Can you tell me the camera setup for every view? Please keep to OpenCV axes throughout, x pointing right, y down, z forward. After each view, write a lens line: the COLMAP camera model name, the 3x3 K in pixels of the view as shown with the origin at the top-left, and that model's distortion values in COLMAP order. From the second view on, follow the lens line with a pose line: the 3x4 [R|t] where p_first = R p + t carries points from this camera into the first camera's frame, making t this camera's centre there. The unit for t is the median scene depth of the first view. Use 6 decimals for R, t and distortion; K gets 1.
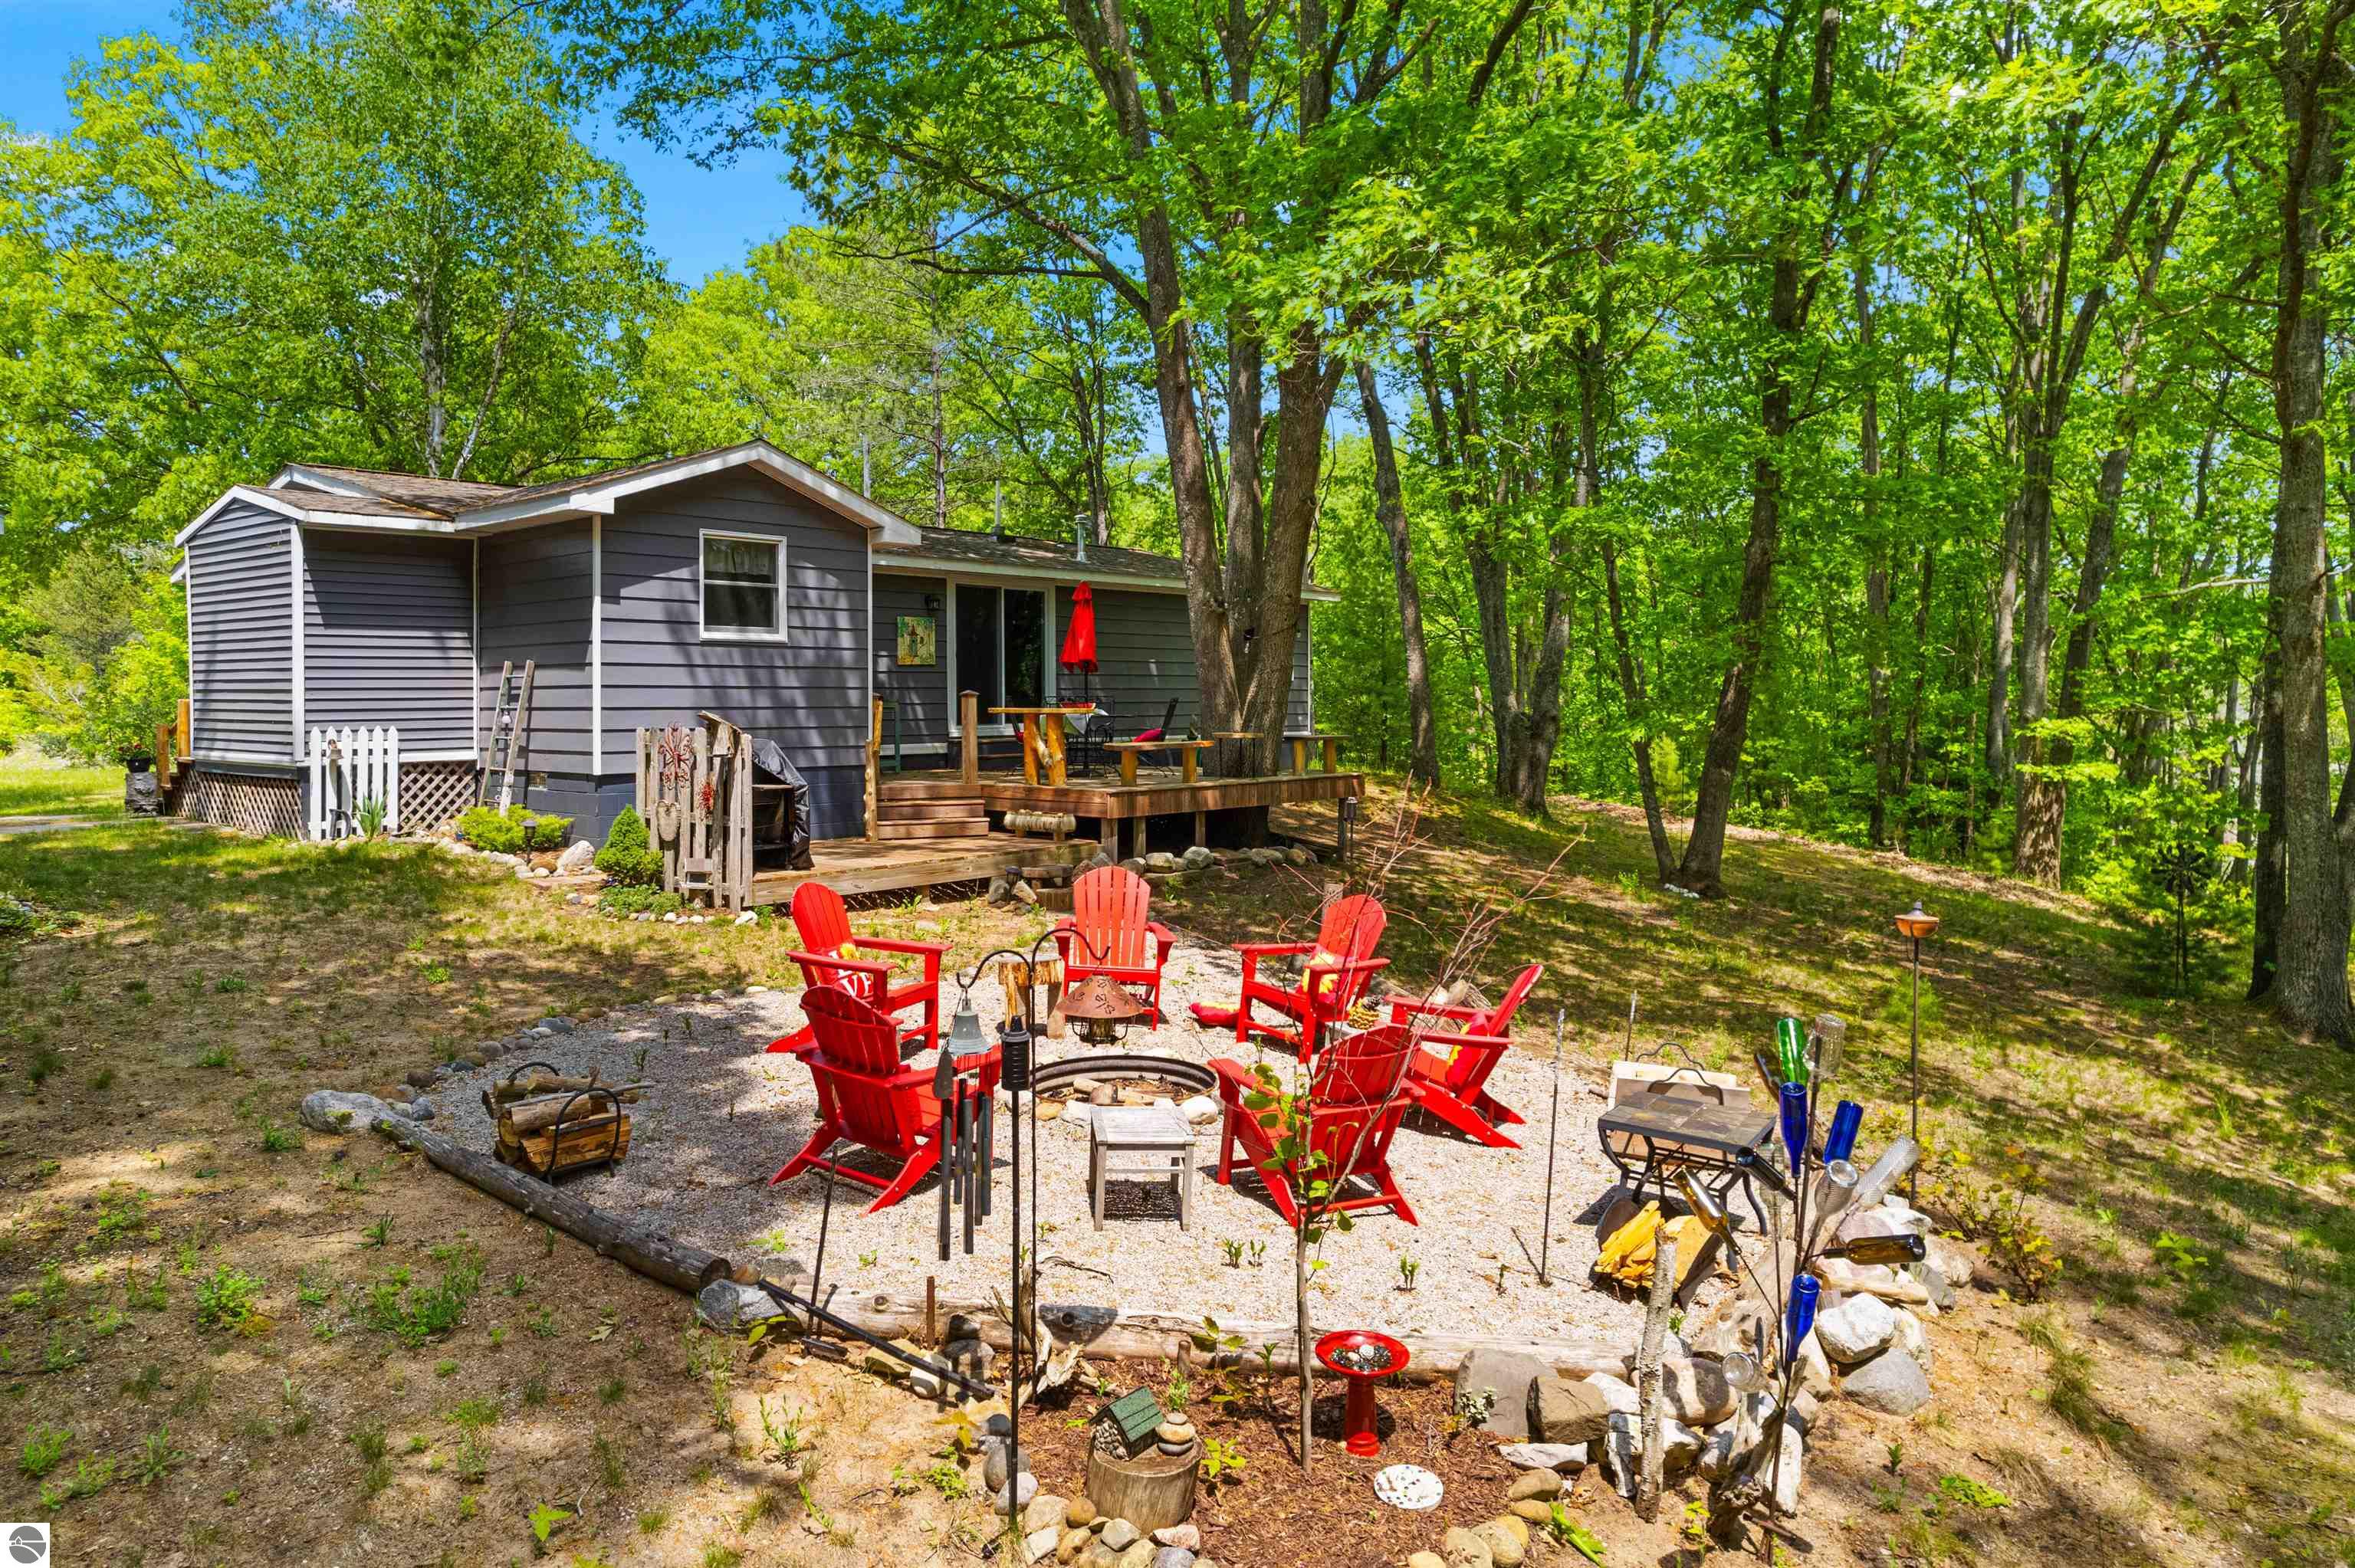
lens RADIAL K [[1516.0, 0, 1201.4], [0, 1516.0, 773.1], [0, 0, 1]] dist [-0.026490, 0.010615]
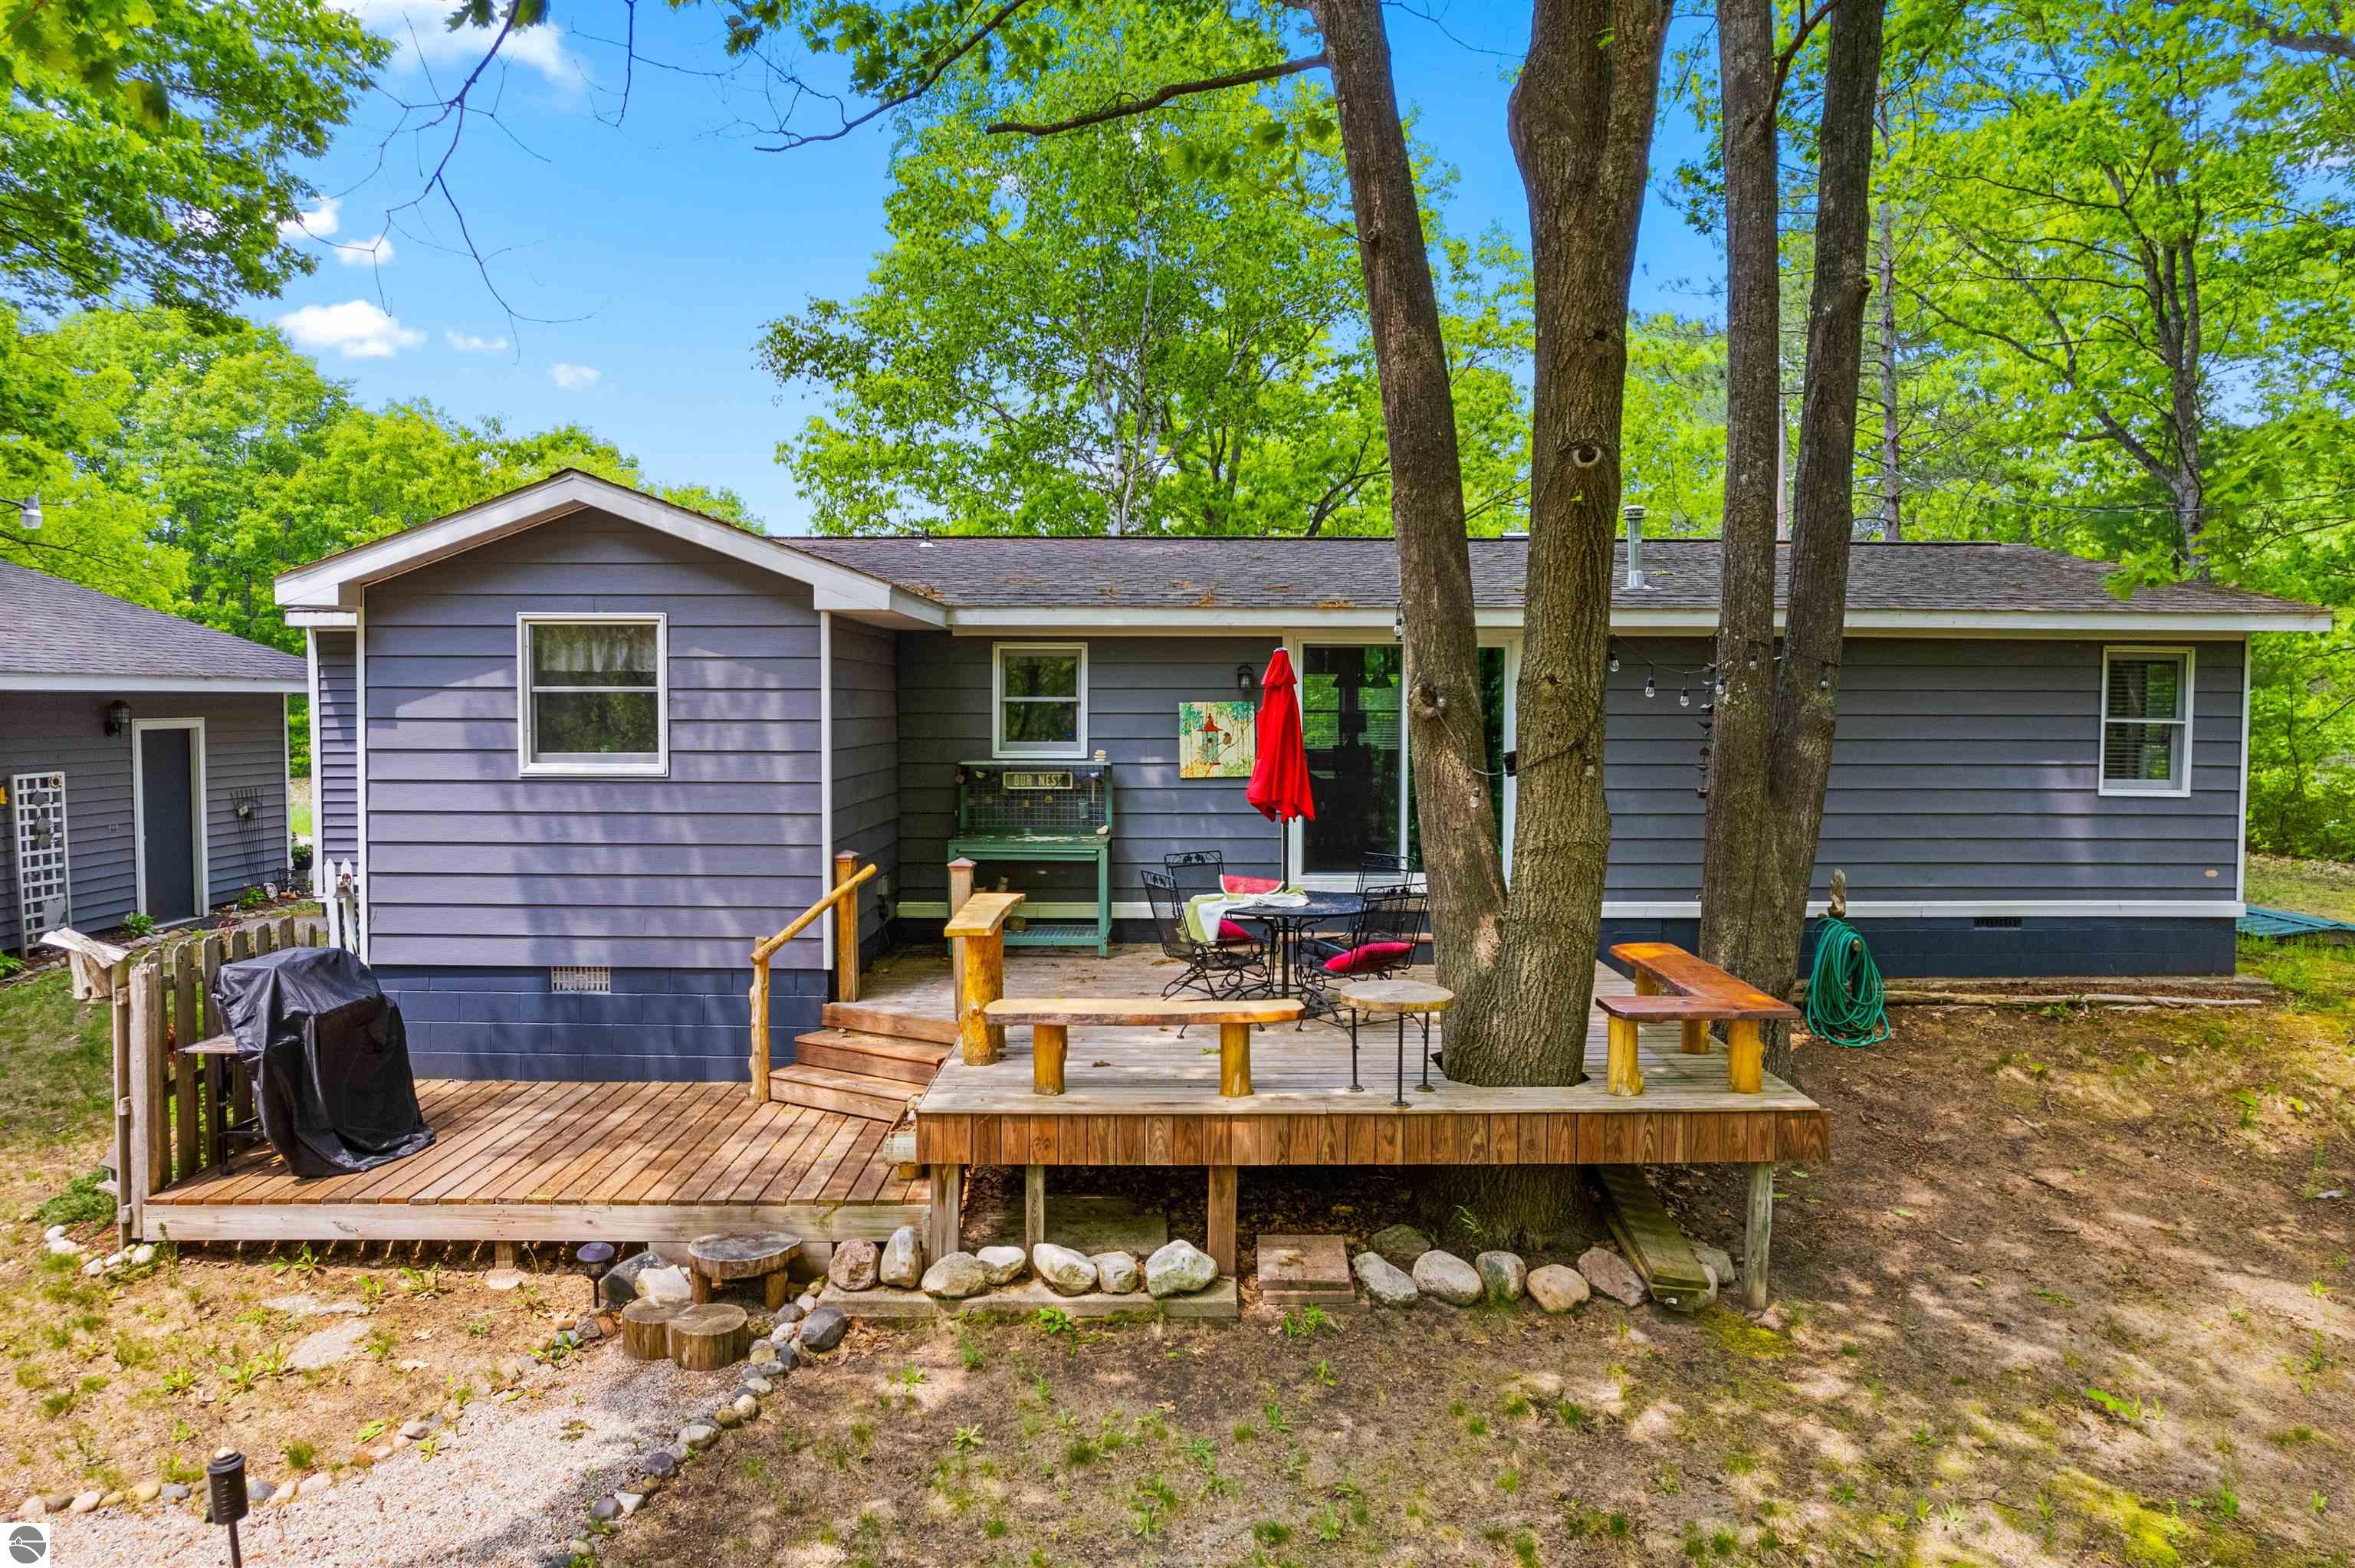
lens RADIAL K [[1516.0, 0, 1266.4], [0, 1516.0, 770.3], [0, 0, 1]] dist [-0.026490, 0.010615]
pose [[0.660547, 0.042318, -0.749591, 0.371770], [-0.041372, 0.998945, 0.019938, -0.110119], [0.749644, 0.017842, 0.661601, 0.750514]]
